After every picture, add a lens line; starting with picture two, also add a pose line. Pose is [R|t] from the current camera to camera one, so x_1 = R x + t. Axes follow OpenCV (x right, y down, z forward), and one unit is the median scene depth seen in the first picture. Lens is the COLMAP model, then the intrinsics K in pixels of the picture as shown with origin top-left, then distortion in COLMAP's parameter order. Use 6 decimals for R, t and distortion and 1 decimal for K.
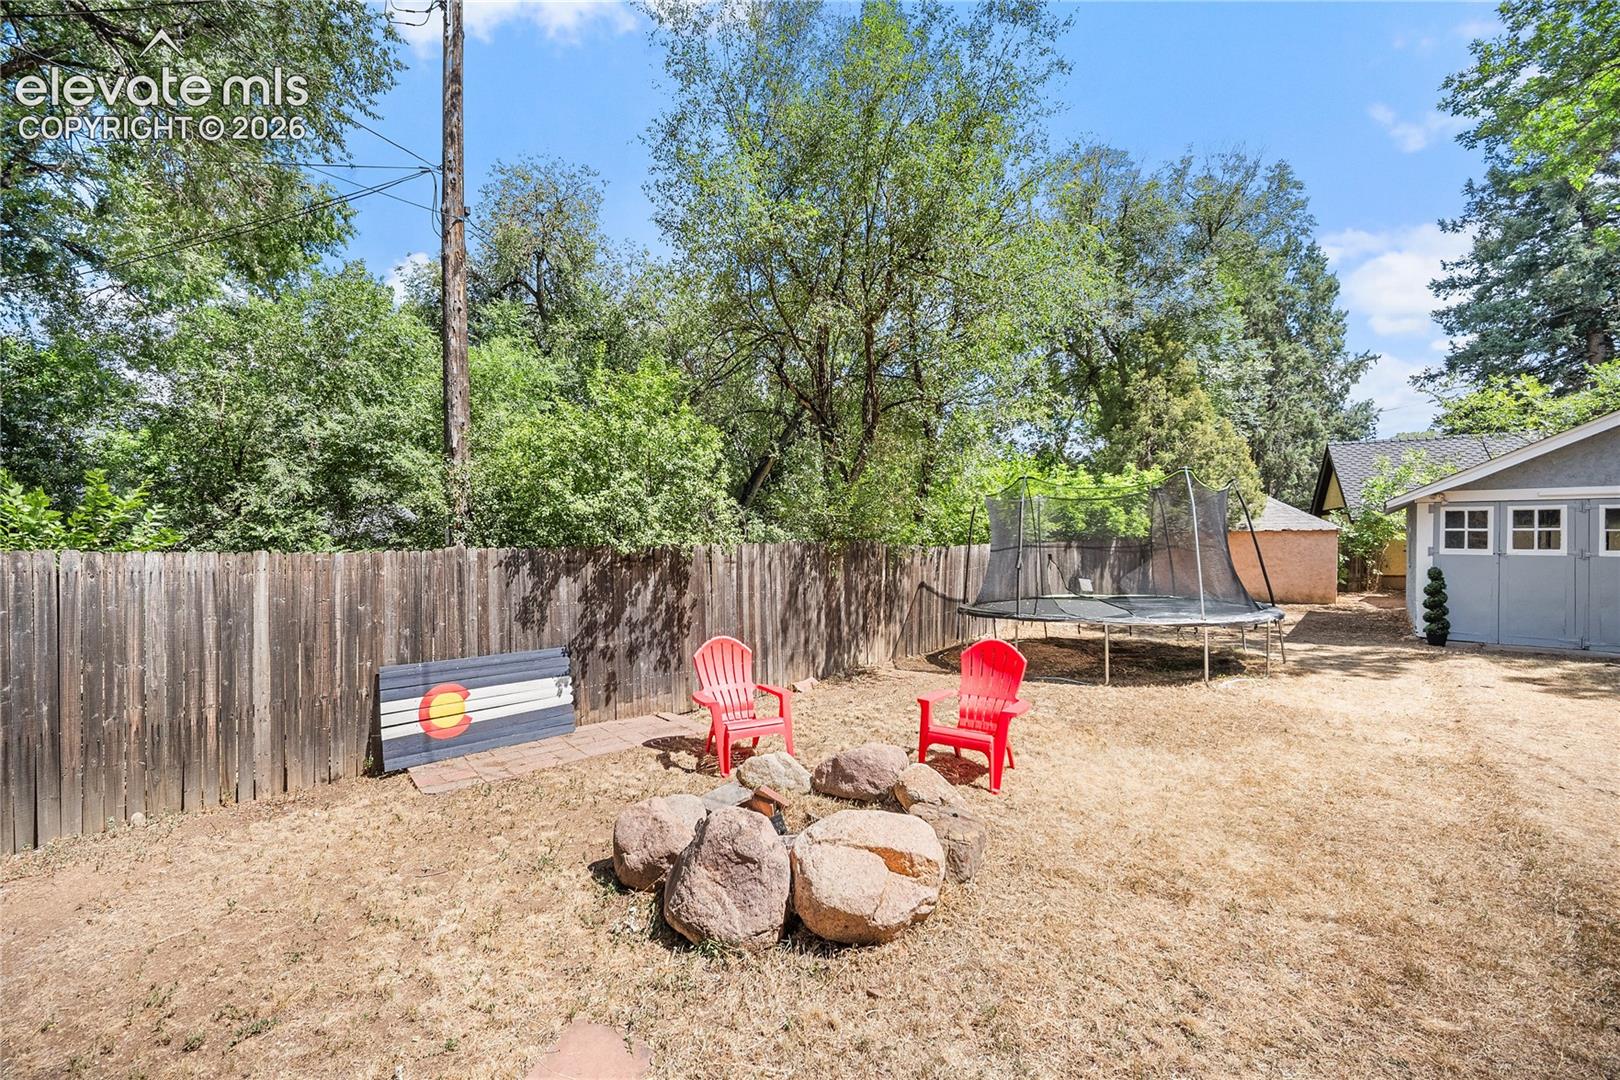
lens RADIAL K [[632.2, 0, 810.0], [0, 632.2, 540.0], [0, 0, 1]] dist [-0.001250, -0.000084]
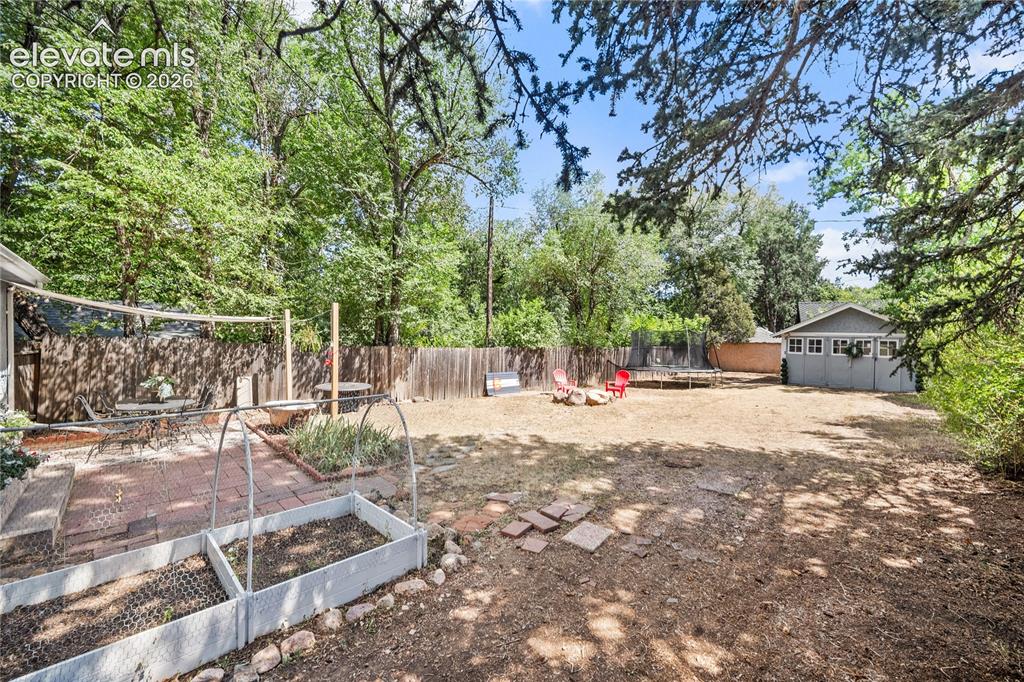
lens RADIAL K [[411.6, 0, 496.1], [0, 411.6, 340.7], [0, 0, 1]] dist [0.000018, 0.000036]
pose [[0.994954, 0.016113, -0.099034, -0.179459], [-0.015194, 0.999834, 0.010022, -0.039053], [0.099179, -0.008467, 0.995034, -1.117440]]
